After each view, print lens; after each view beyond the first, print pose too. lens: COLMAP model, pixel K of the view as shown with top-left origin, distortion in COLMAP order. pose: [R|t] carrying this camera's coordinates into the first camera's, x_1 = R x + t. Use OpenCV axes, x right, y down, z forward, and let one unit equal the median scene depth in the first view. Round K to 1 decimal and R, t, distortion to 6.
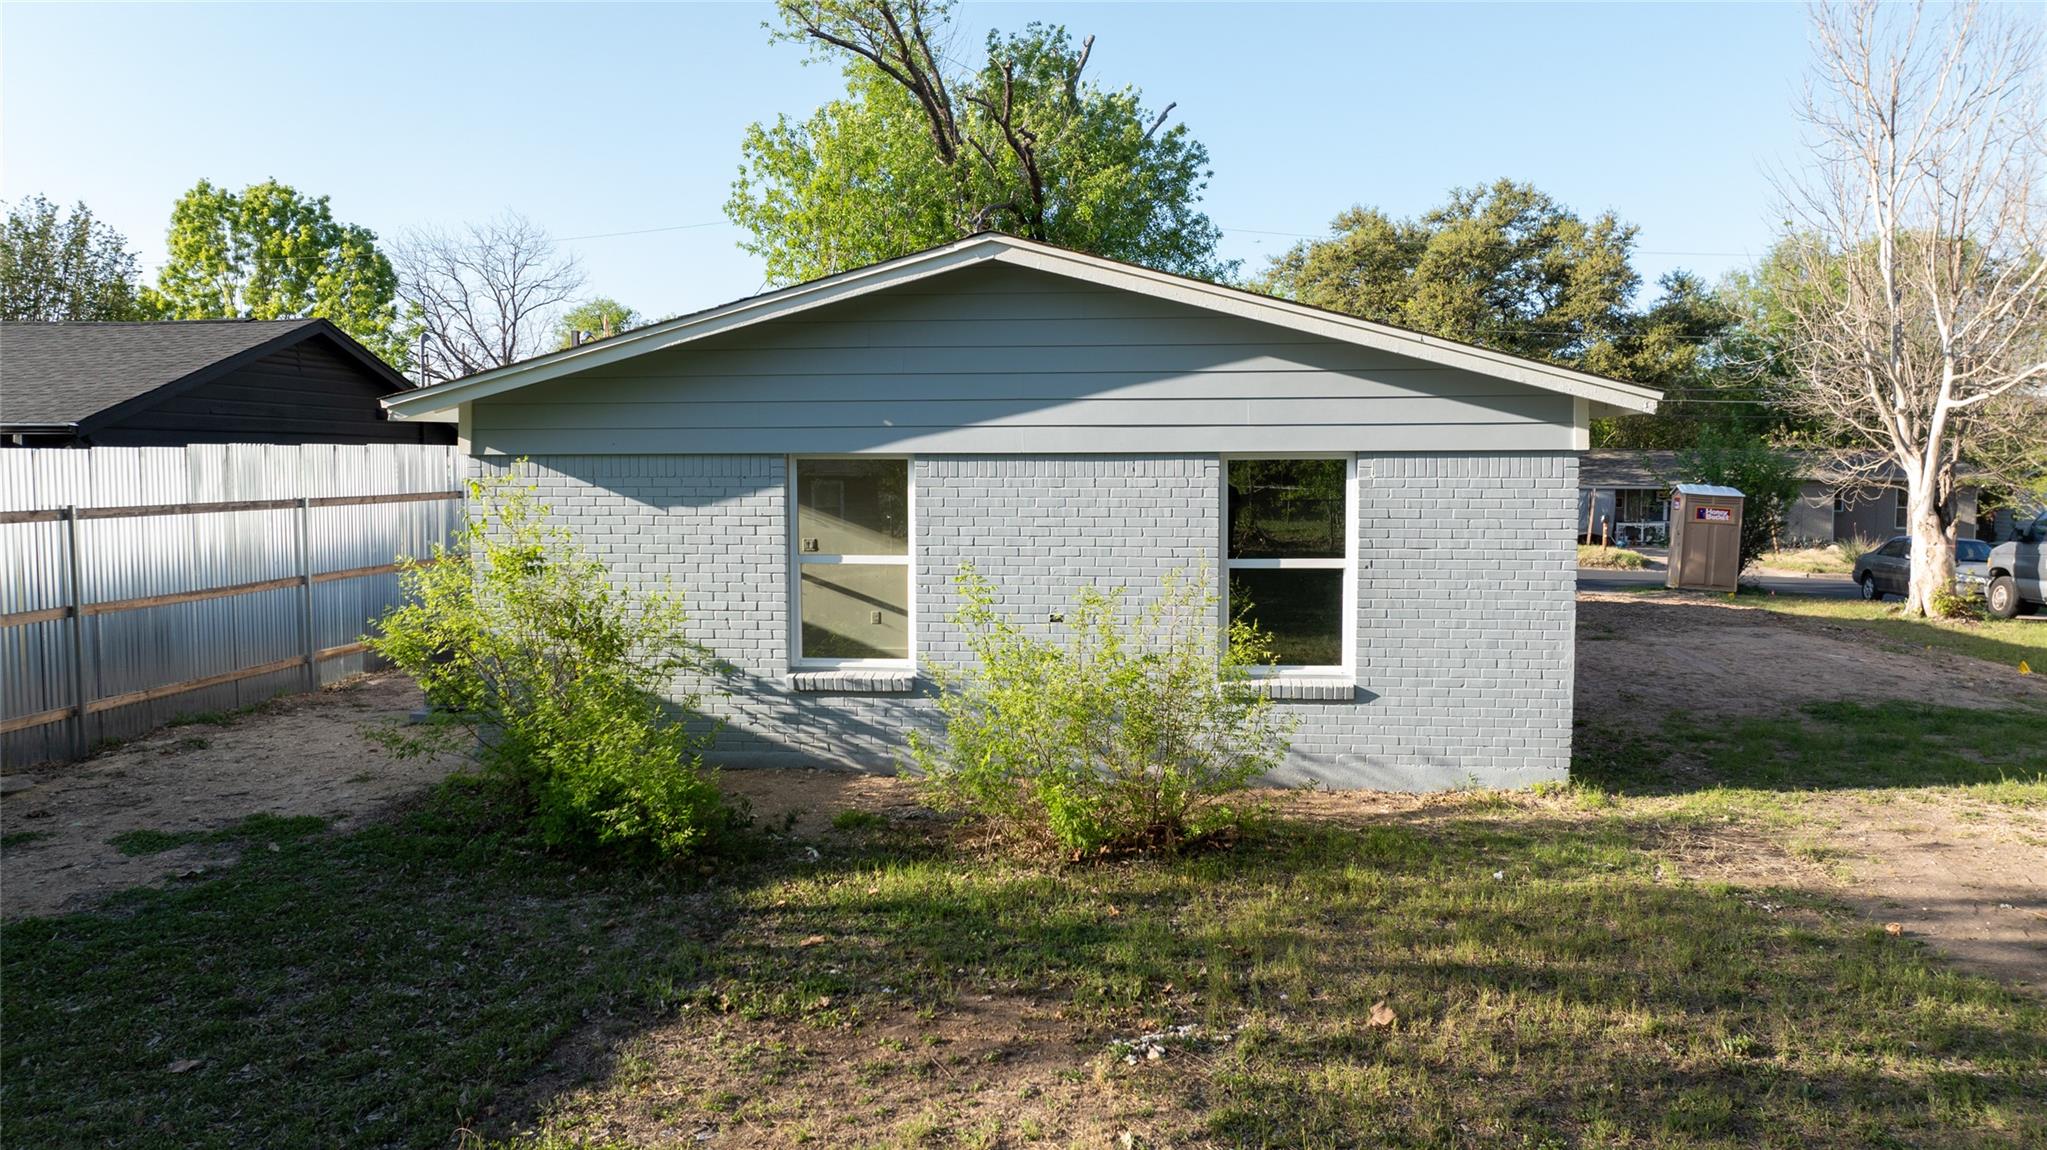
lens RADIAL K [[1446.7, 0, 1023.8], [0, 1446.7, 567.5], [0, 0, 1]] dist [-0.049831, 0.055112]
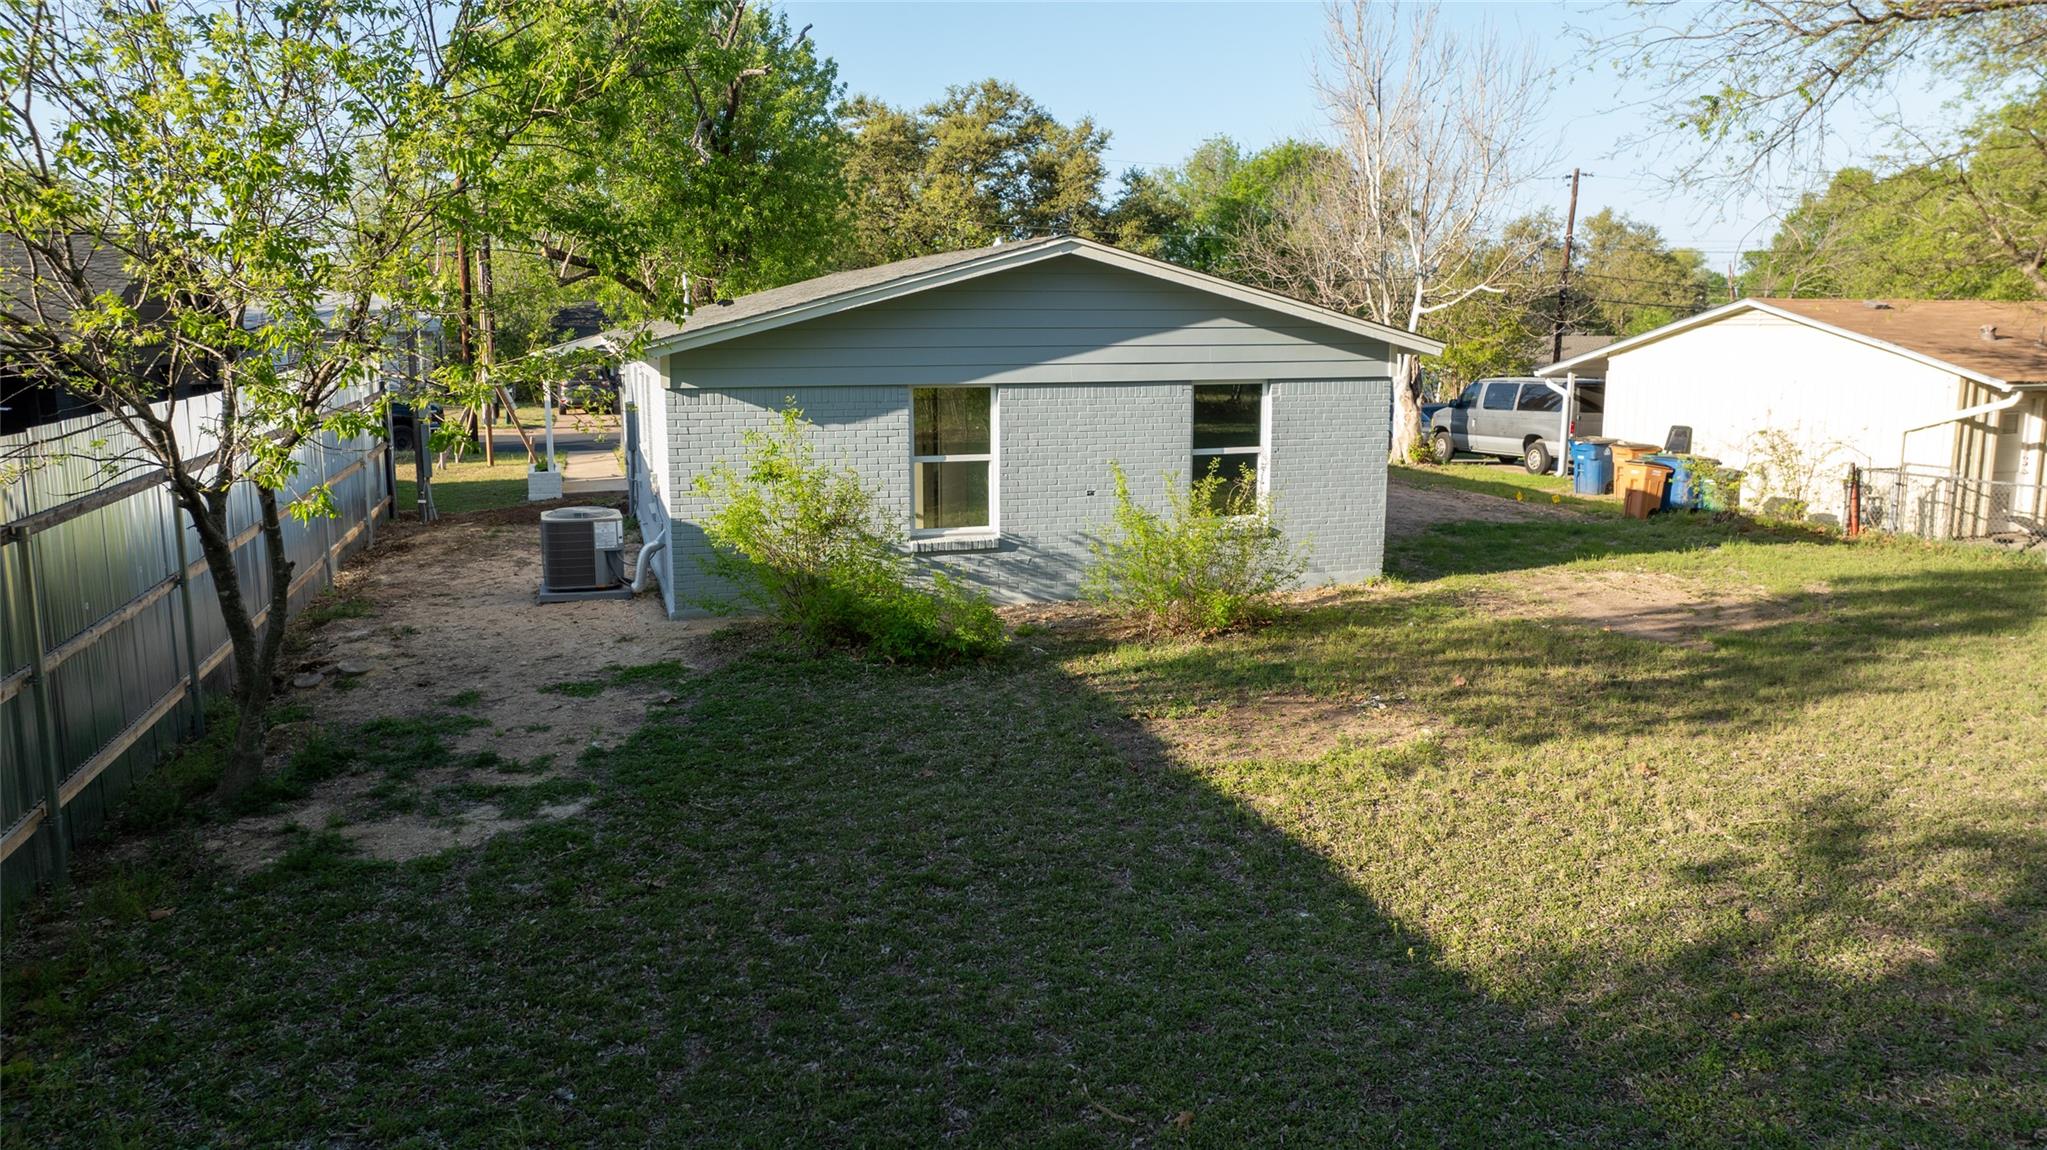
lens RADIAL K [[1439.1, 0, 1023.5], [0, 1439.1, 575.0], [0, 0, 1]] dist [-0.020541, -0.006546]
pose [[0.917110, -0.069544, 0.392521, -0.620368], [0.029888, 0.993889, 0.106258, -0.039559], [-0.397512, -0.085718, 0.913584, -0.334983]]
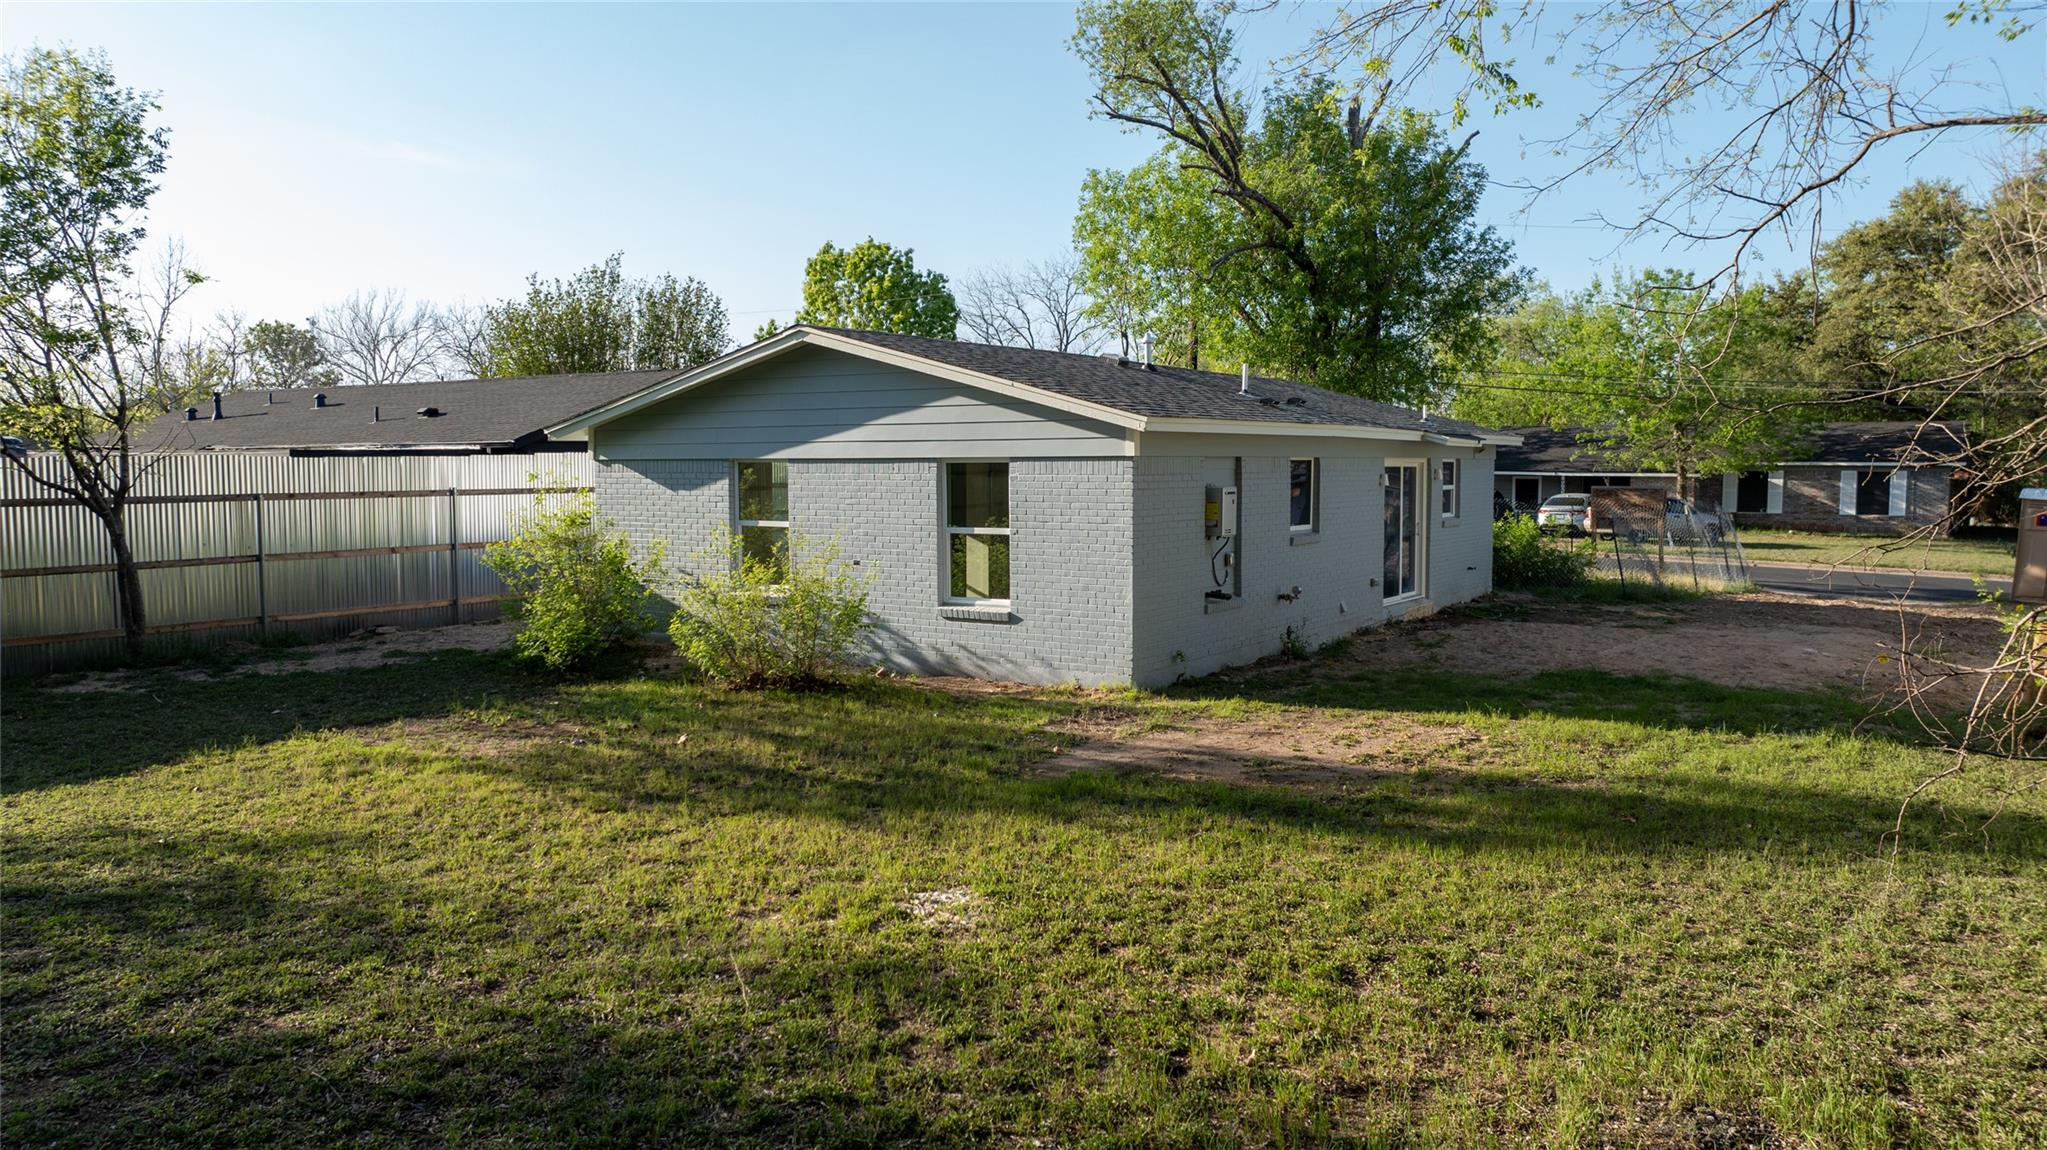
lens RADIAL K [[1438.6, 0, 1024.1], [0, 1438.6, 571.7], [0, 0, 1]] dist [-0.034497, 0.033089]
pose [[0.891931, 0.034294, -0.450869, 0.882884], [-0.033435, 0.999392, 0.009873, 0.023210], [0.450933, 0.006269, 0.892536, -0.321632]]
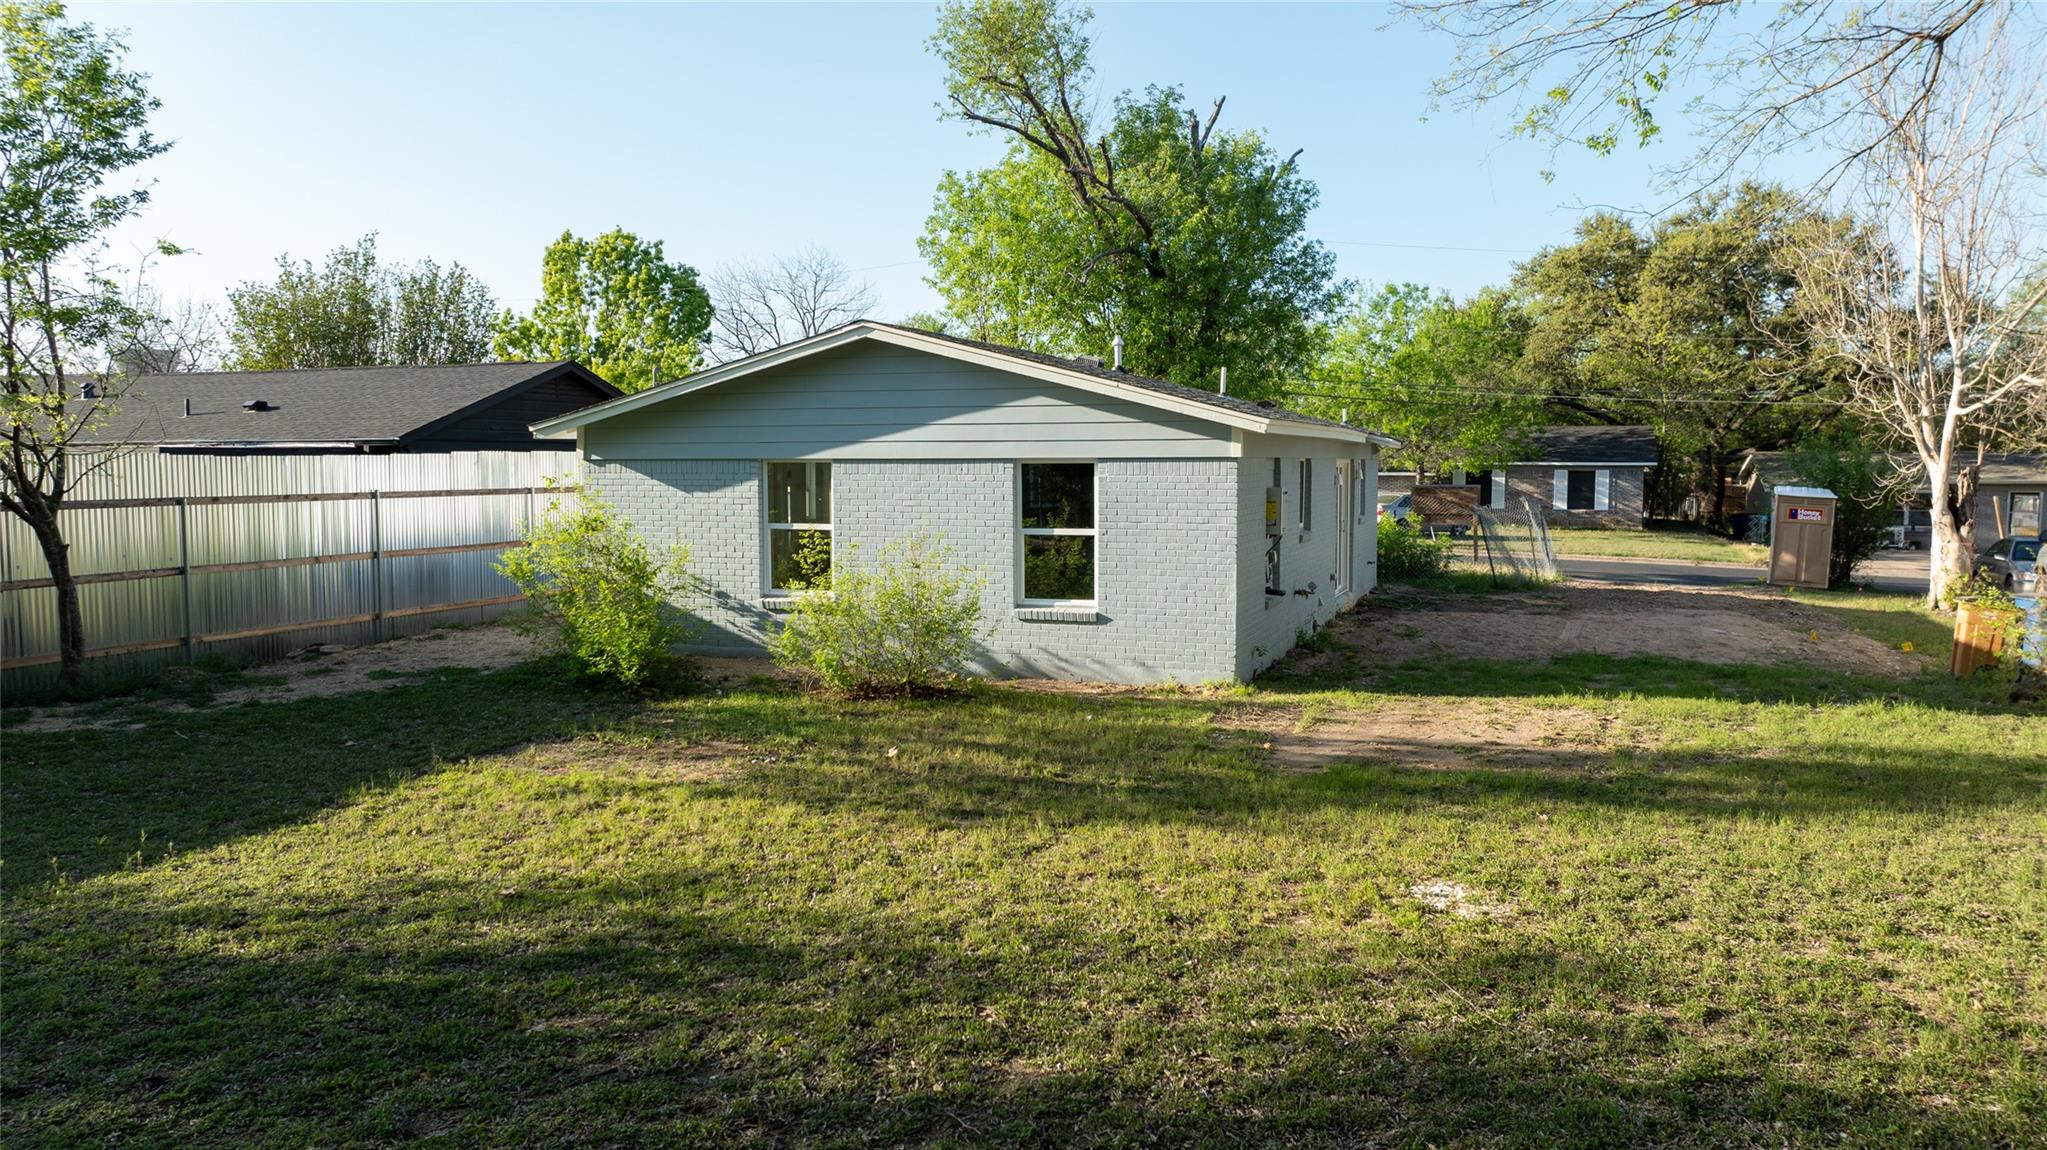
lens RADIAL K [[1438.6, 0, 1024.1], [0, 1438.6, 571.7], [0, 0, 1]] dist [-0.034497, 0.033089]
pose [[0.971923, 0.019212, -0.234513, 0.487237], [-0.018664, 0.999815, 0.004557, 0.032165], [0.234557, -0.000052, 0.972102, -0.462567]]
